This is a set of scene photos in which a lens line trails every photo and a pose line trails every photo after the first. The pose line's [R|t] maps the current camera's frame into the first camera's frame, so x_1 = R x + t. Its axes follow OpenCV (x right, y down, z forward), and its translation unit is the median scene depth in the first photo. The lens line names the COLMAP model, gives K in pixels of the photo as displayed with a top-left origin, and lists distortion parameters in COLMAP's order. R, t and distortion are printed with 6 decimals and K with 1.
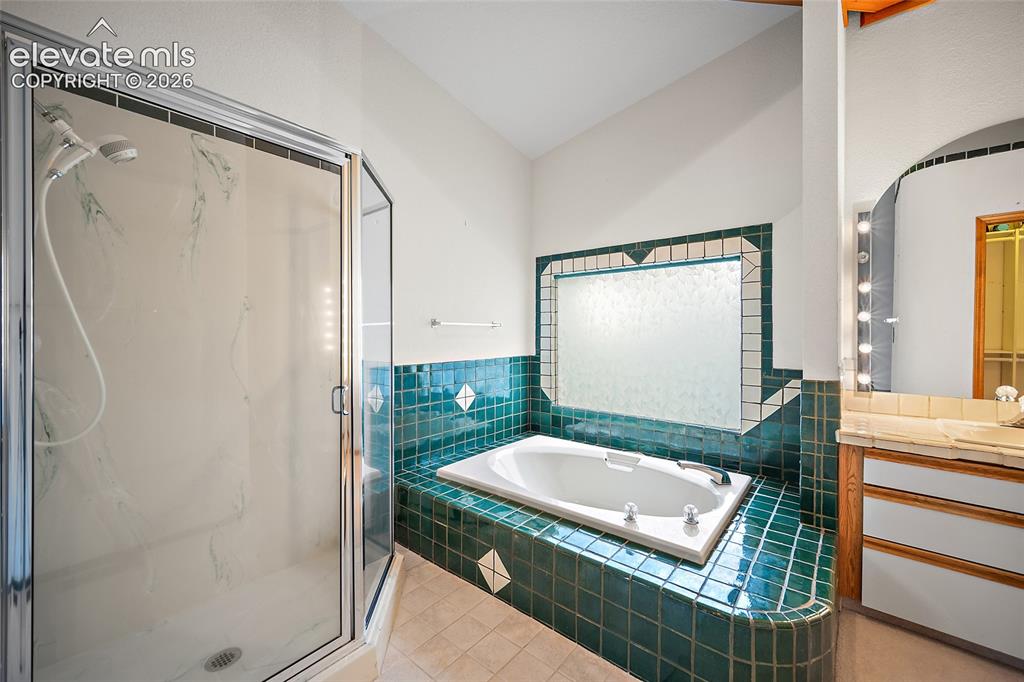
lens RADIAL K [[406.1, 0, 512.9], [0, 406.1, 340.8], [0, 0, 1]] dist [-0.000595, -0.000002]
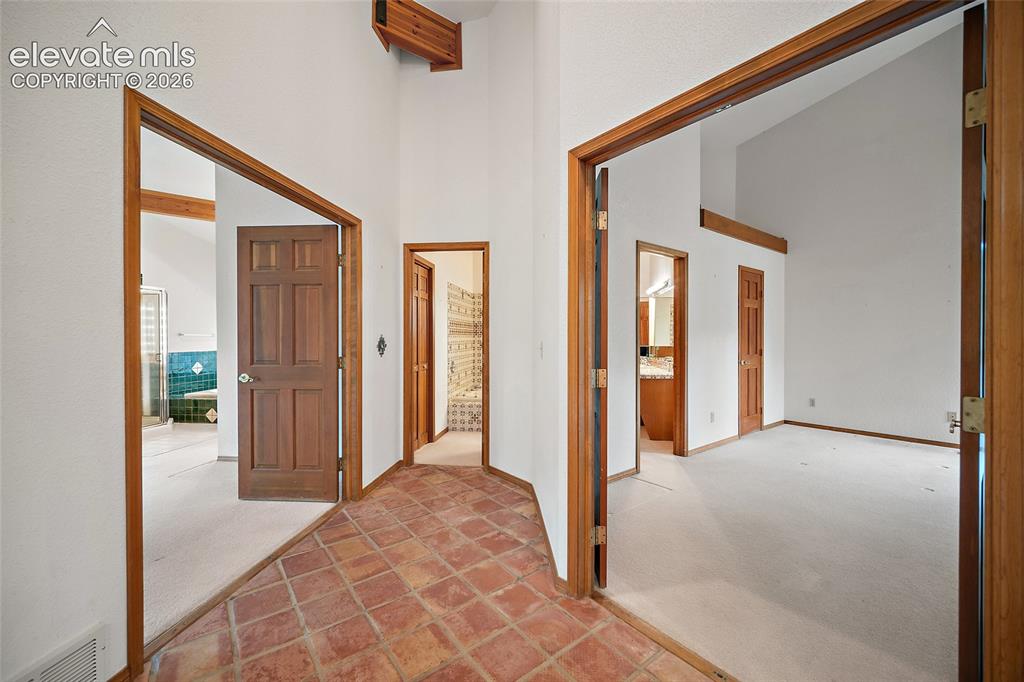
lens RADIAL K [[406.1, 0, 512.9], [0, 406.1, 340.8], [0, 0, 1]] dist [-0.000595, -0.000002]
pose [[0.838047, -0.003591, 0.545587, 0.120234], [0.008949, 0.999934, -0.007165, 0.021363], [-0.545525, 0.010887, 0.838024, -1.825044]]
